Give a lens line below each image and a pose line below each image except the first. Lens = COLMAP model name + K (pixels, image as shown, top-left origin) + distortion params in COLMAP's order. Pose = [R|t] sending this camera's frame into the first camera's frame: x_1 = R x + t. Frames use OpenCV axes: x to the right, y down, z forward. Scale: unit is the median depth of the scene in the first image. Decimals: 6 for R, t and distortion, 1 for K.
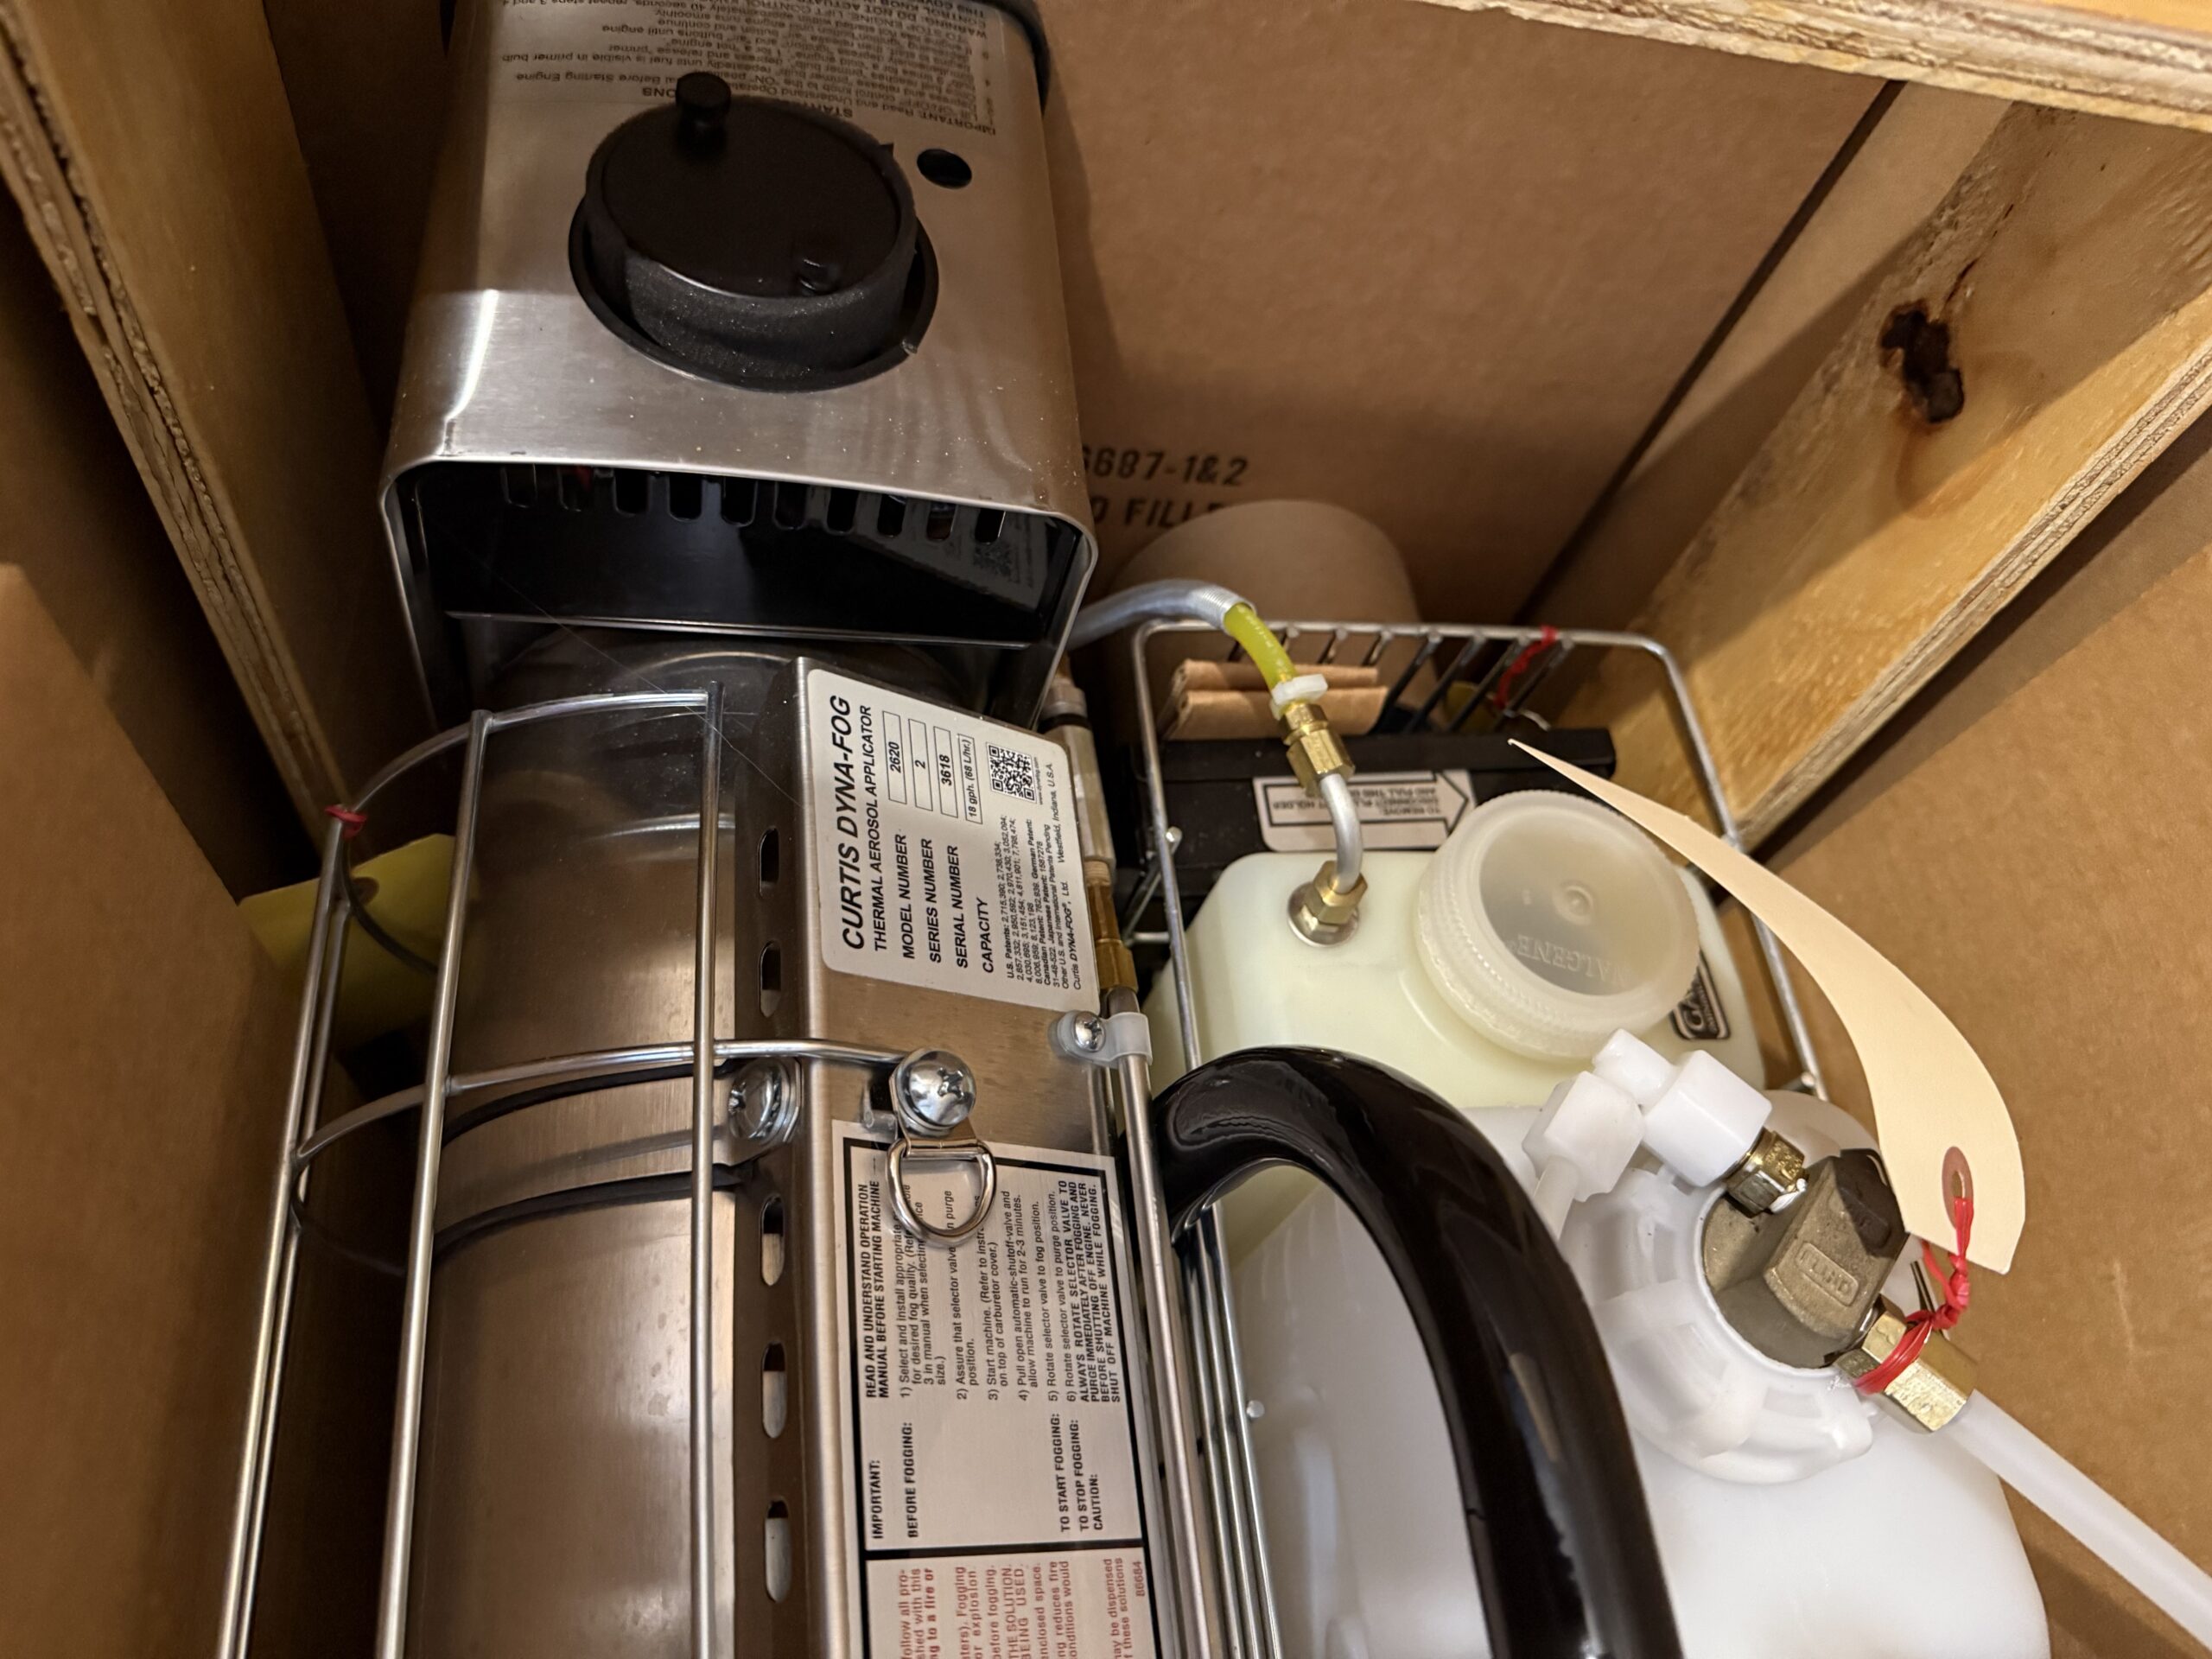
lens RADIAL K [[1570.6, 0, 1106.0], [0, 1570.6, 829.5], [0, 0, 1]] dist [0.165481, -0.366637]
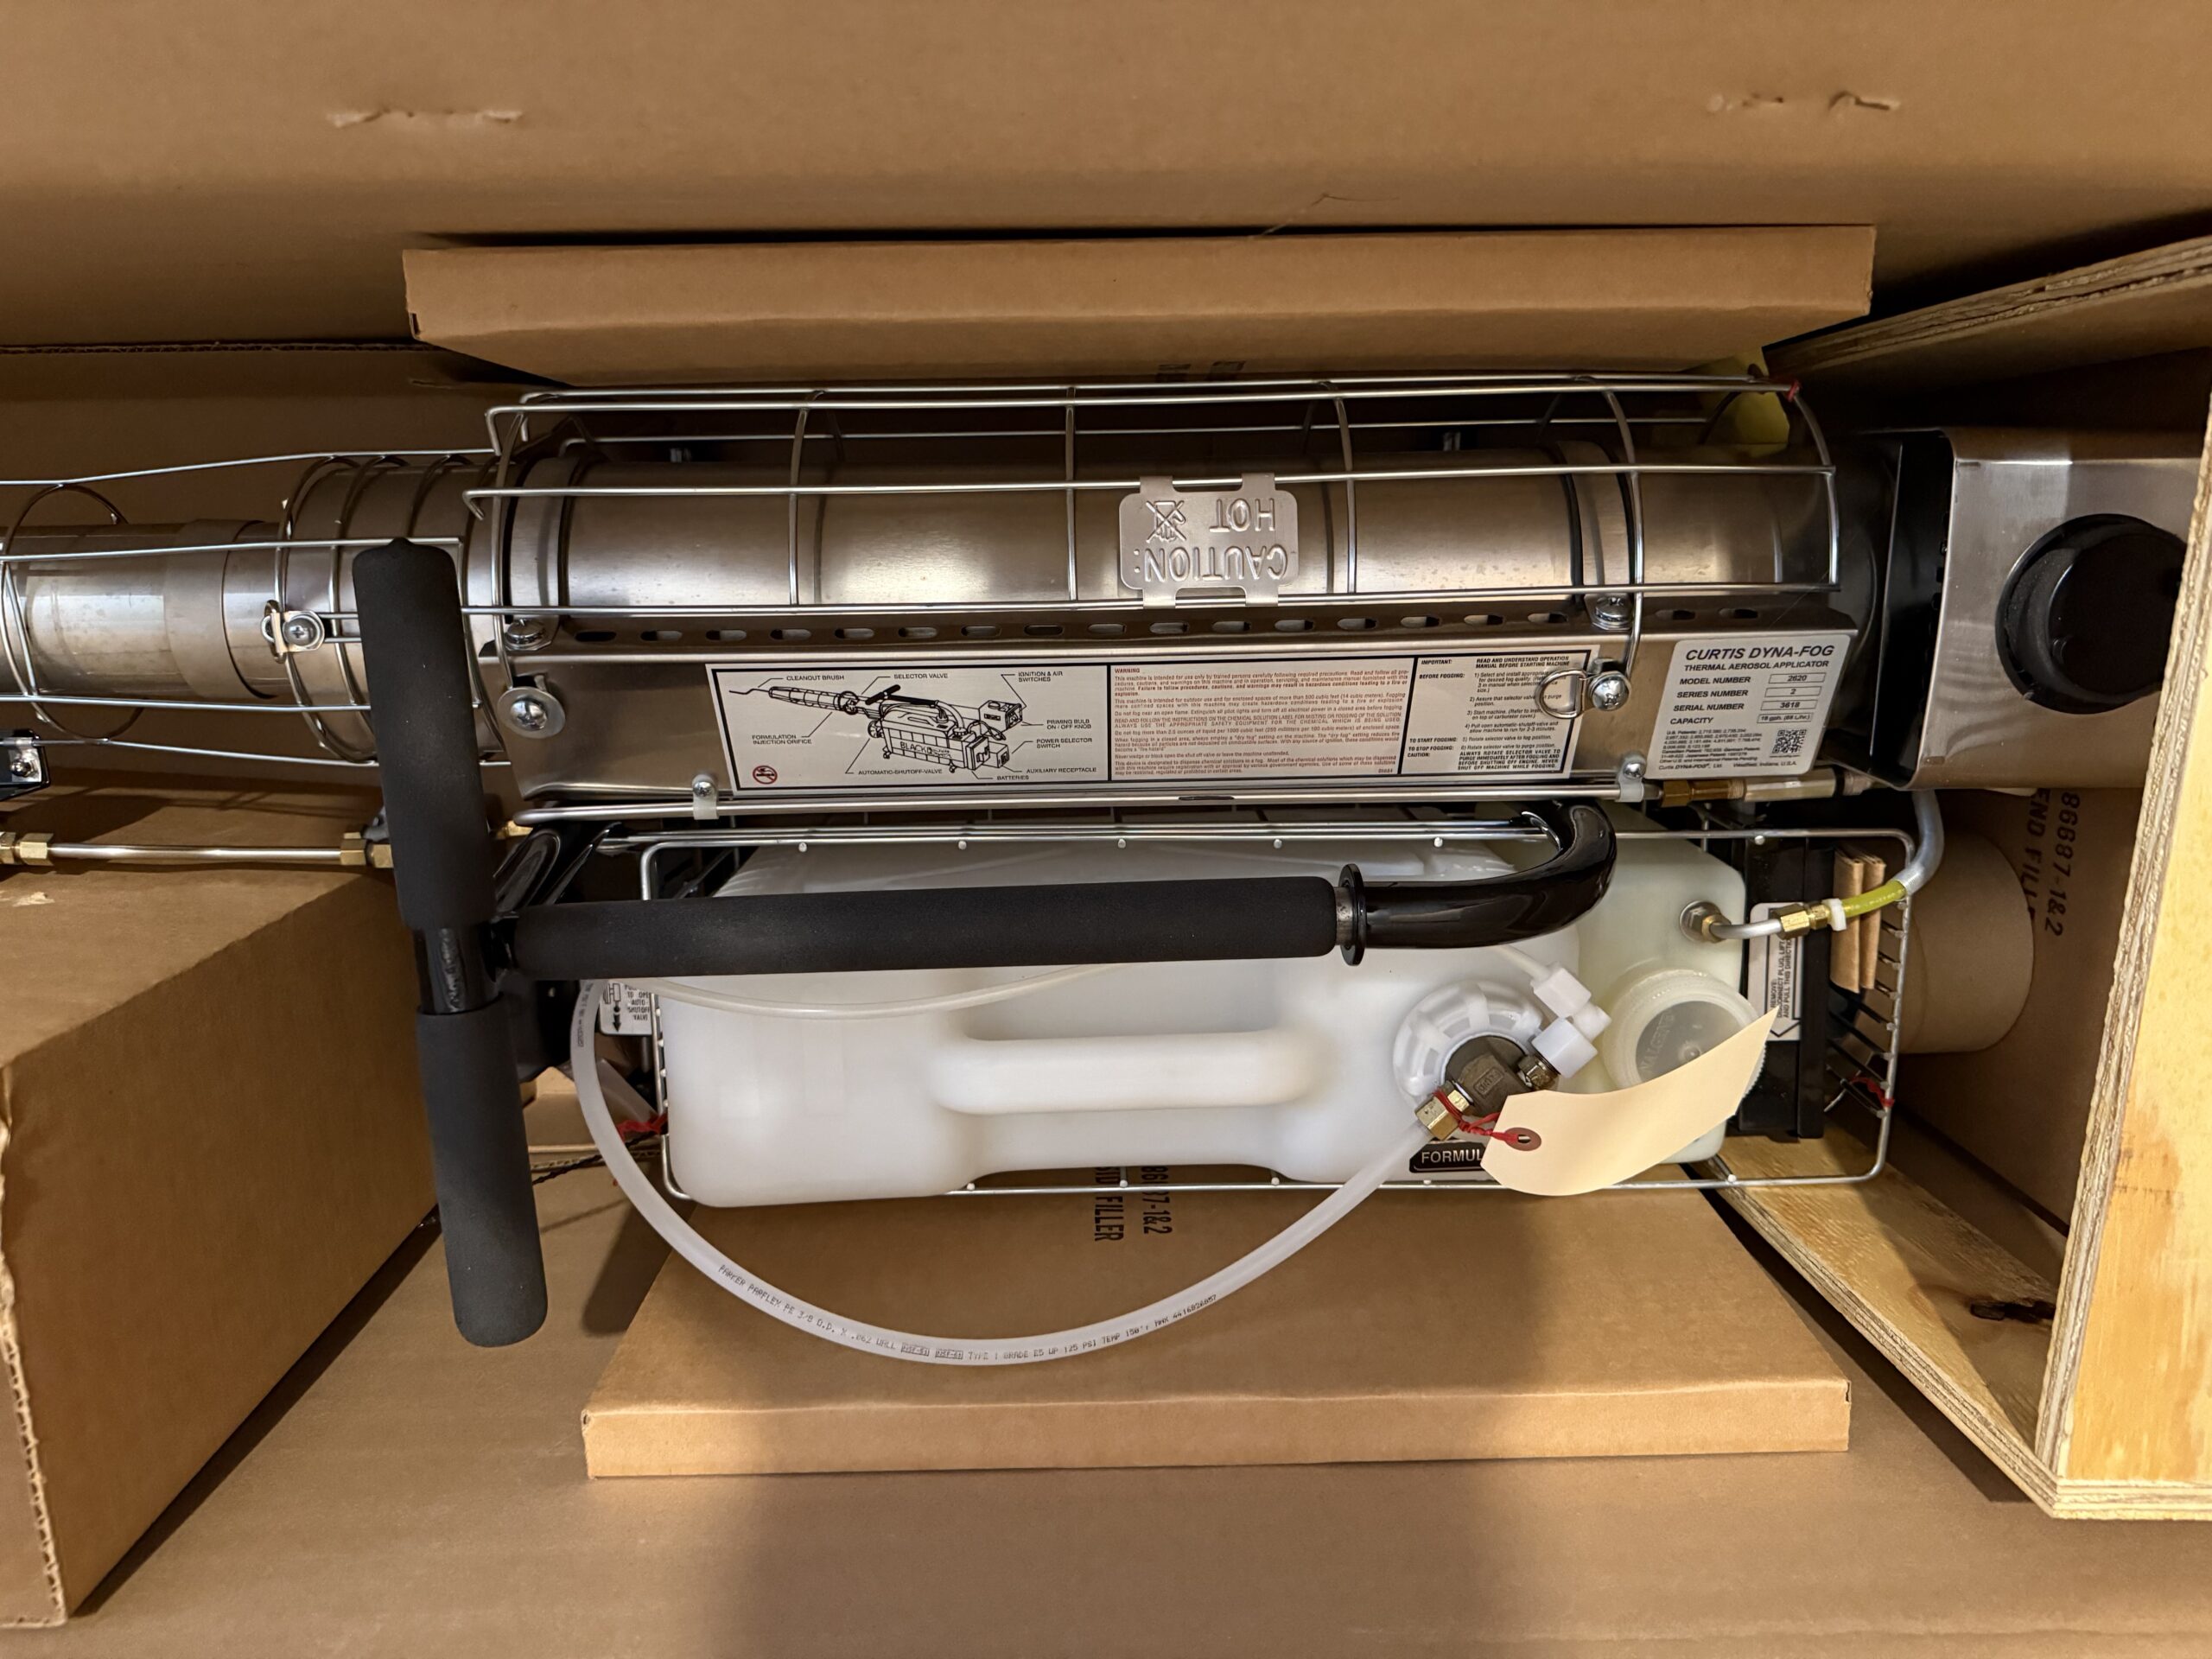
lens RADIAL K [[1570.6, 0, 1106.0], [0, 1570.6, 829.5], [0, 0, 1]] dist [0.165481, -0.366637]
pose [[-0.094861, 0.995468, -0.006657, 0.142456], [-0.881372, -0.080876, 0.465449, -0.229656], [0.462802, 0.050020, 0.885049, -1.106709]]
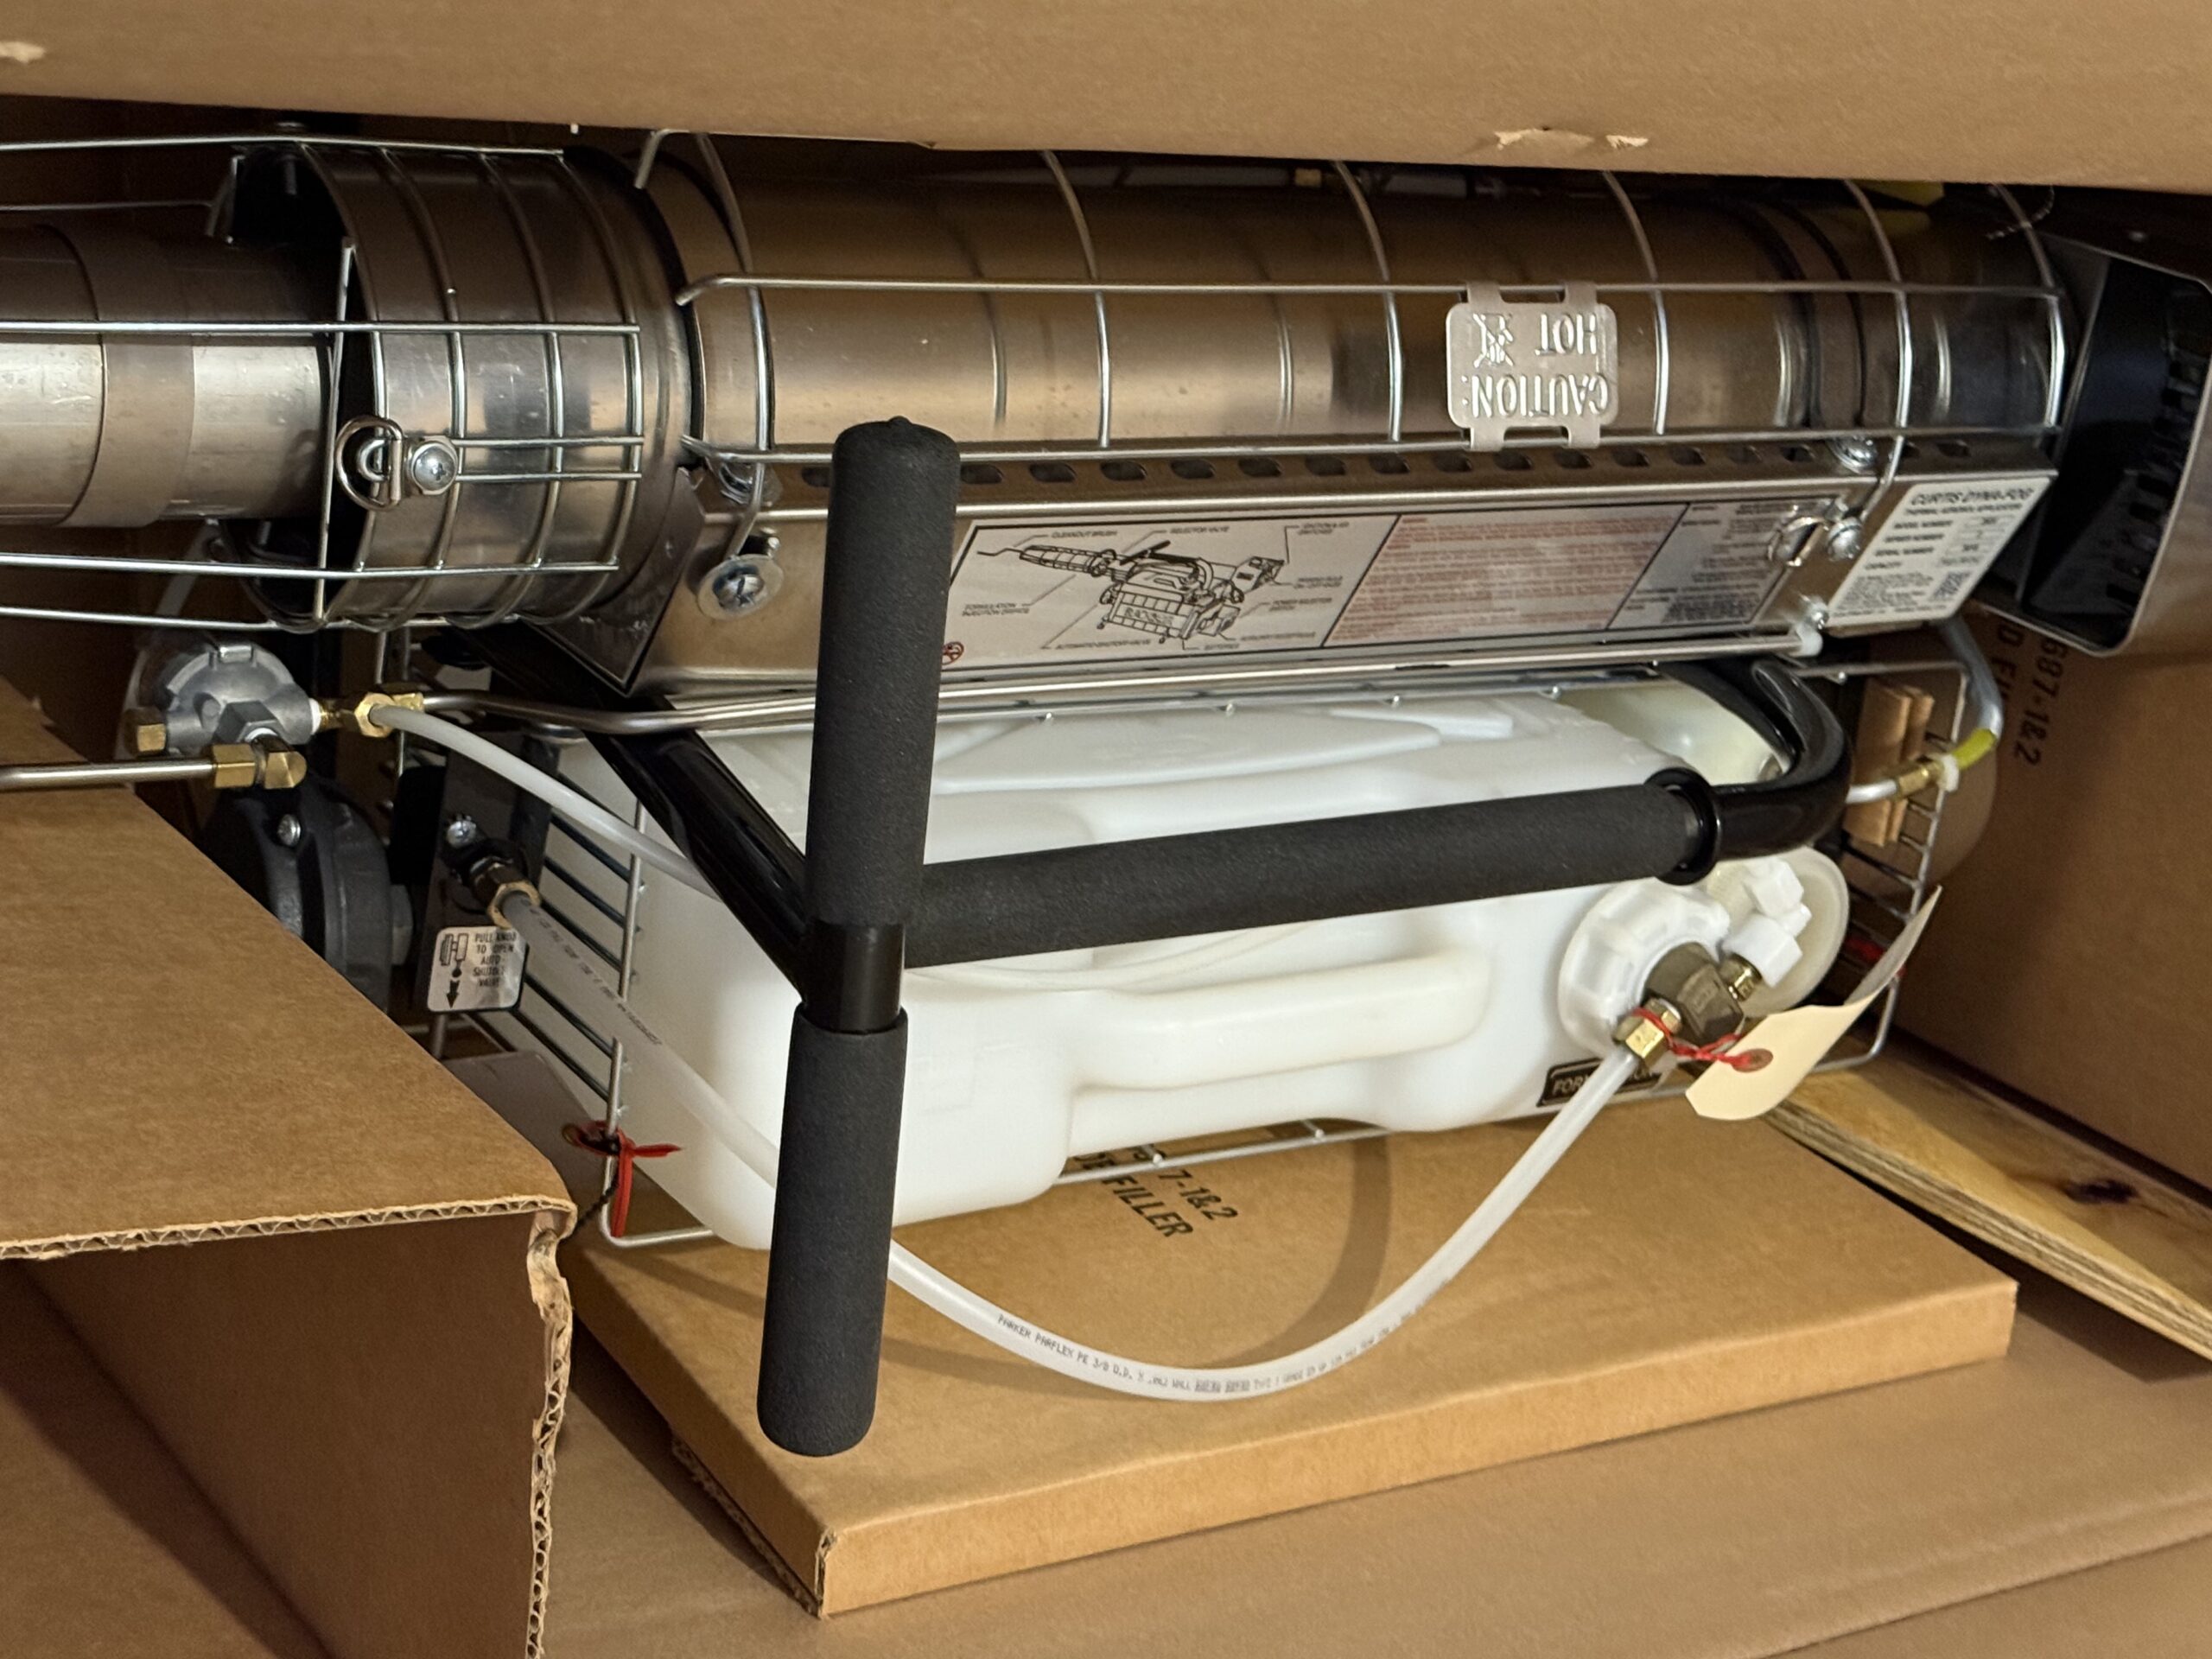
lens RADIAL K [[3537.4, 0, 1106.0], [0, 3537.4, 829.5], [0, 0, 1]] dist [0.172654, -0.184371]
pose [[-0.110952, 0.989818, 0.089158, -0.045966], [-0.987107, -0.099344, -0.125498, 1.365499], [-0.115363, -0.101932, 0.988080, -2.762844]]
